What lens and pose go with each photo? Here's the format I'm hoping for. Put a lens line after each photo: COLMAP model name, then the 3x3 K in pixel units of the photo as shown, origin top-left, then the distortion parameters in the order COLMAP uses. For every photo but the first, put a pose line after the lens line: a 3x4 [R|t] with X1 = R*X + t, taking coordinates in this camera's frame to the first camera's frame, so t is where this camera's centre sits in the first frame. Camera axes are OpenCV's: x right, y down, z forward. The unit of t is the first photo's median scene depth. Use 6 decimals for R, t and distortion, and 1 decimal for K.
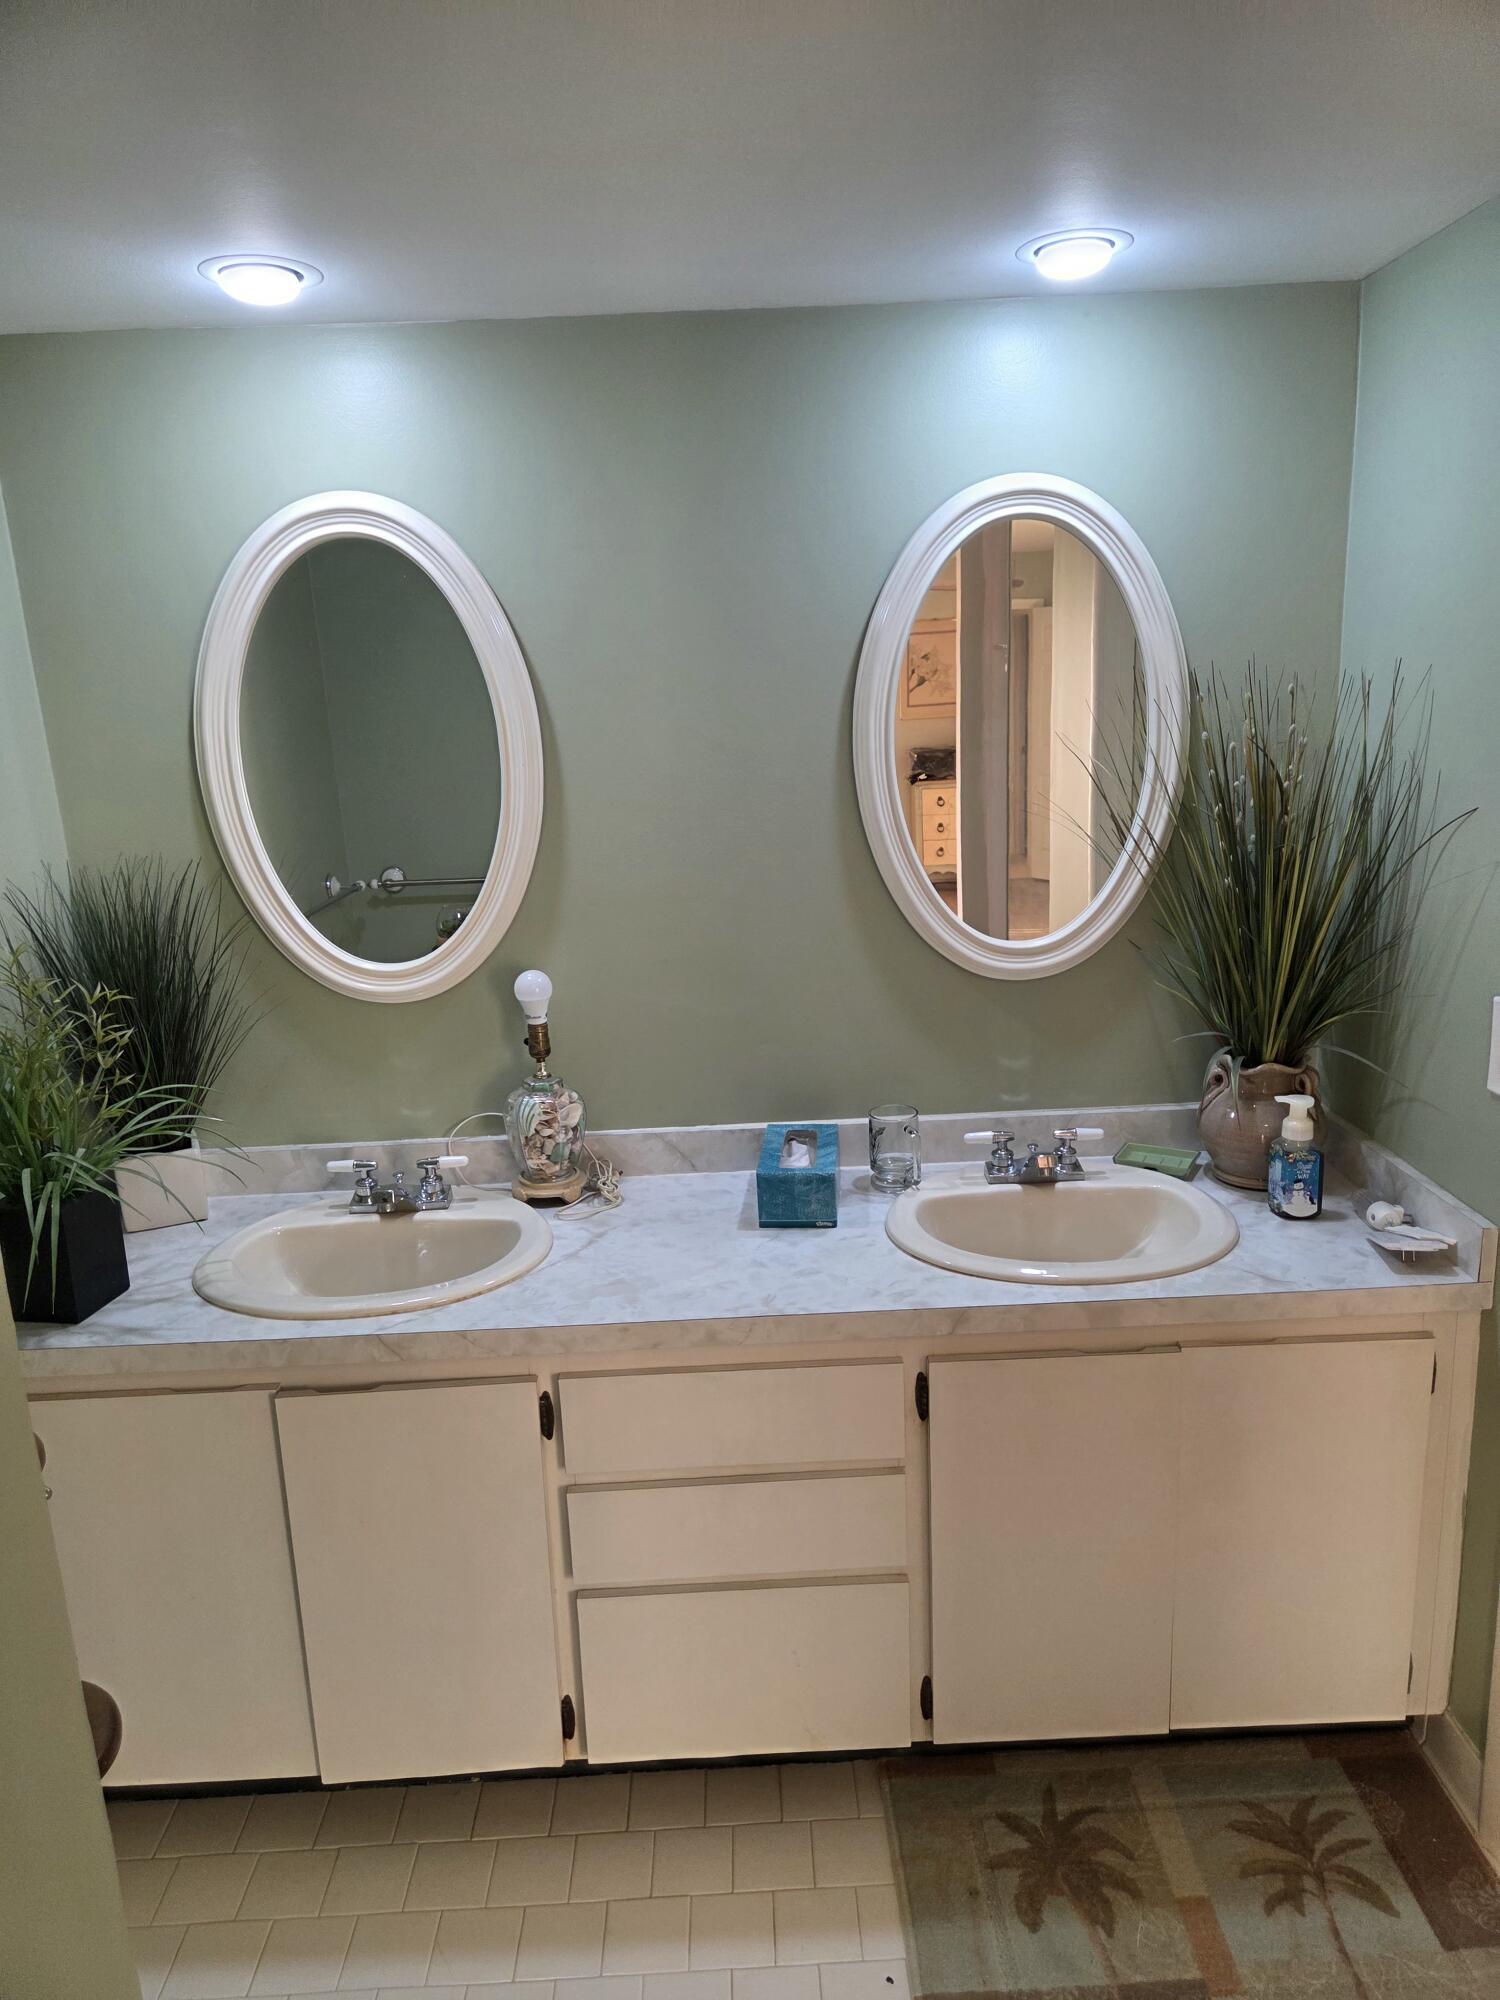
lens RADIAL K [[1316.0, 0, 750.0], [0, 1316.0, 1000.0], [0, 0, 1]] dist [0.001967, 0.000222]
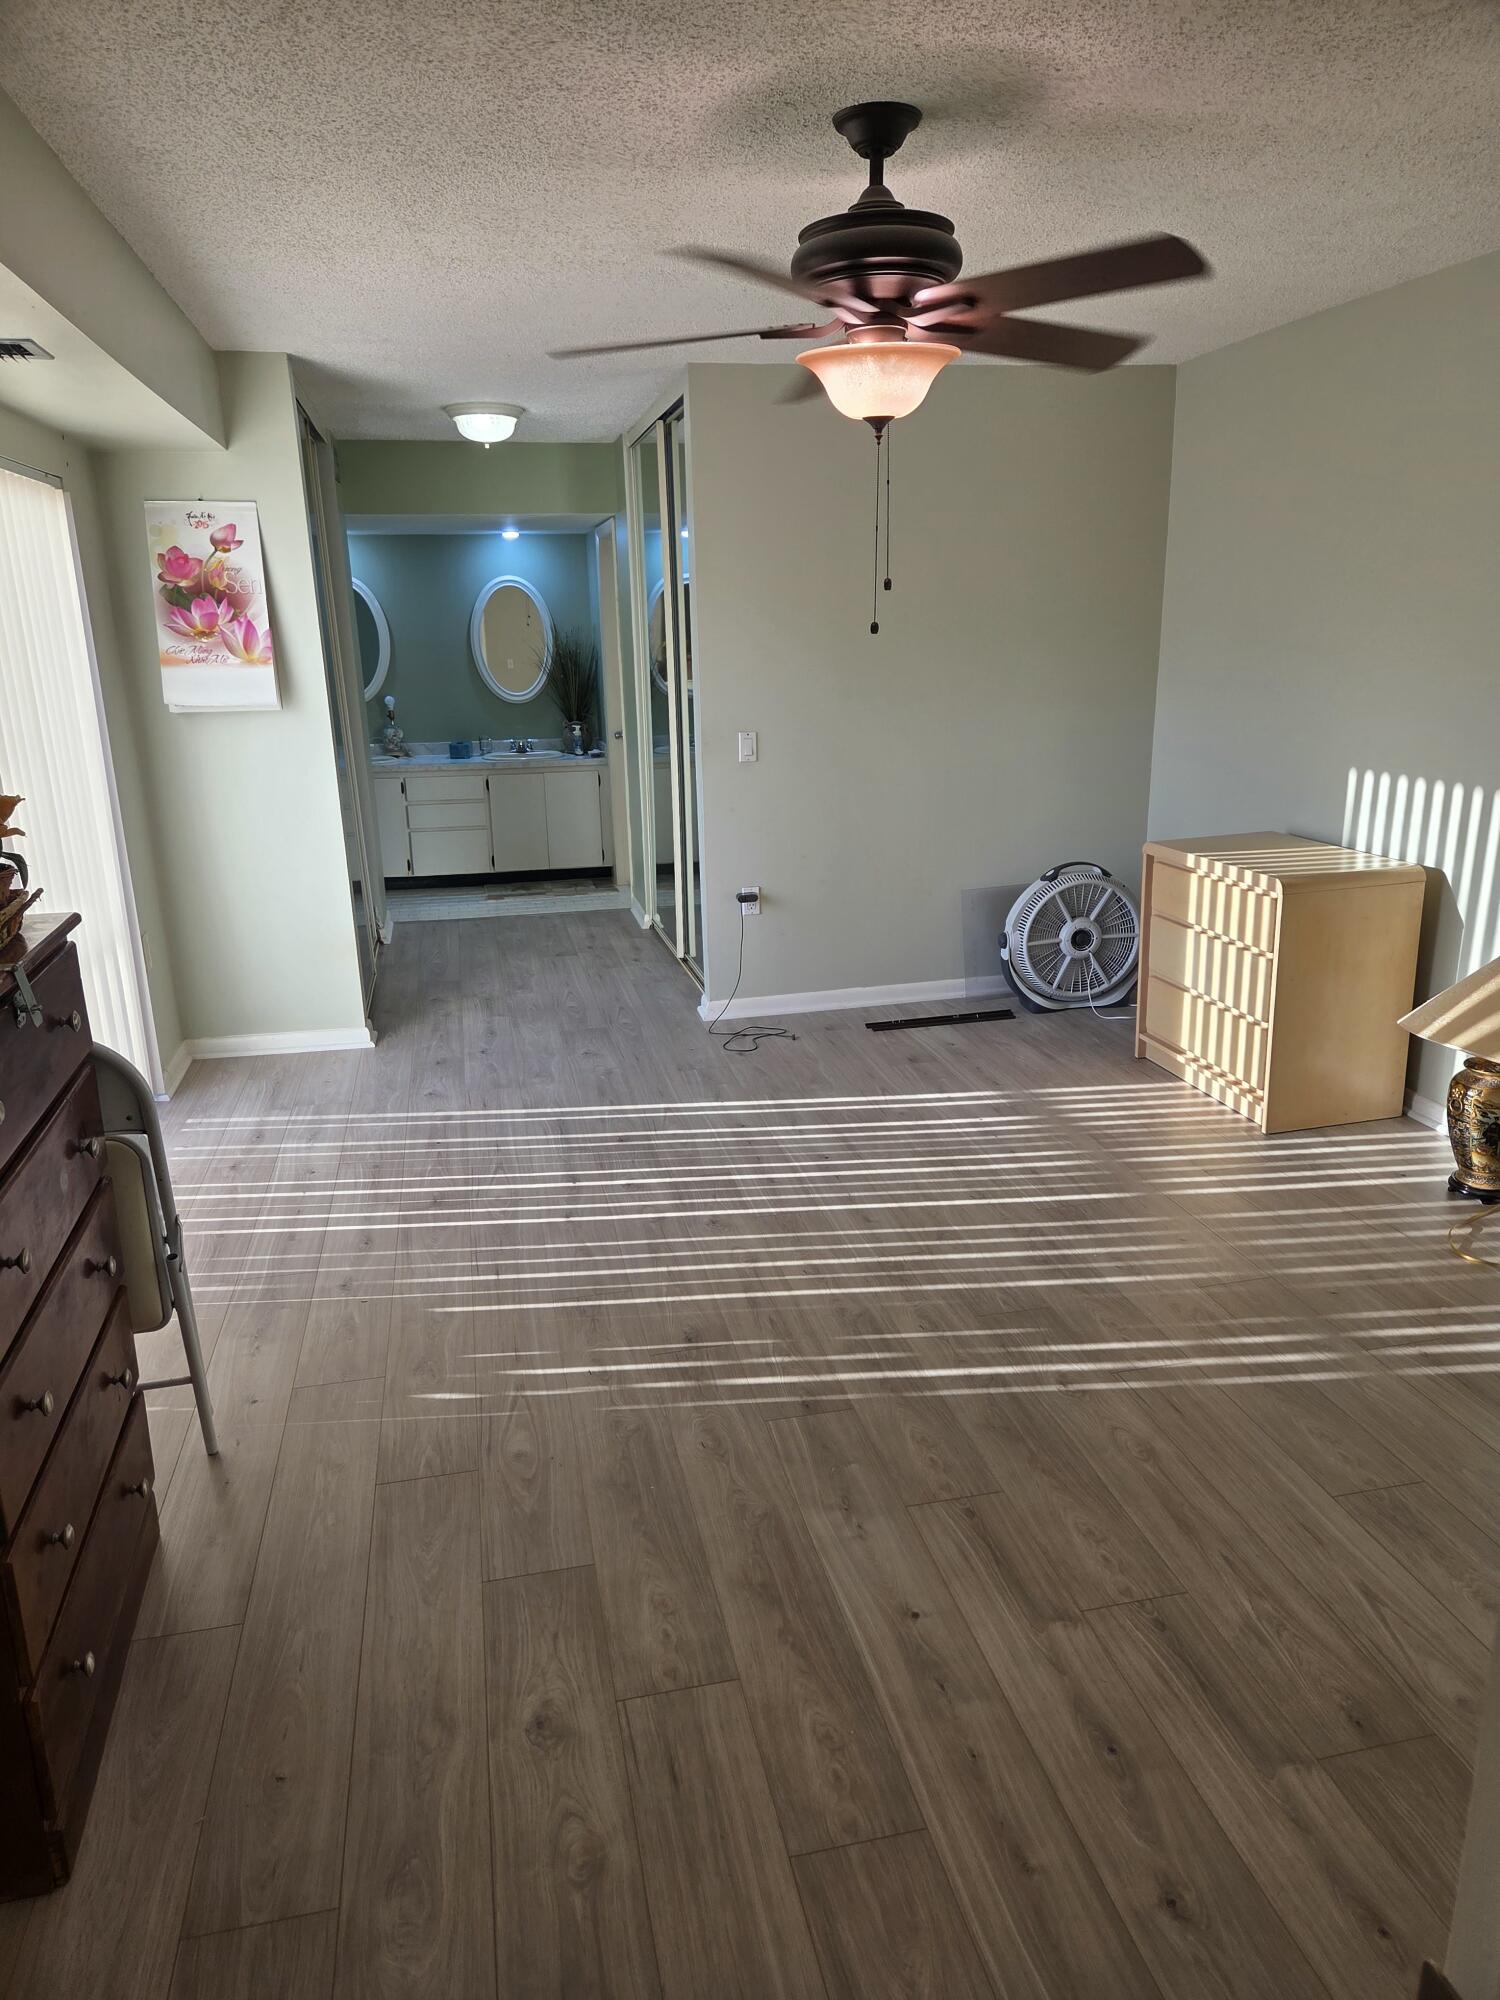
lens RADIAL K [[1316.0, 0, 750.0], [0, 1316.0, 1000.0], [0, 0, 1]] dist [0.001967, 0.000222]
pose [[0.977485, -0.028194, 0.209113, 0.040753], [0.019126, 0.998792, 0.045263, 0.727290], [-0.210137, -0.040244, 0.976843, -3.107402]]
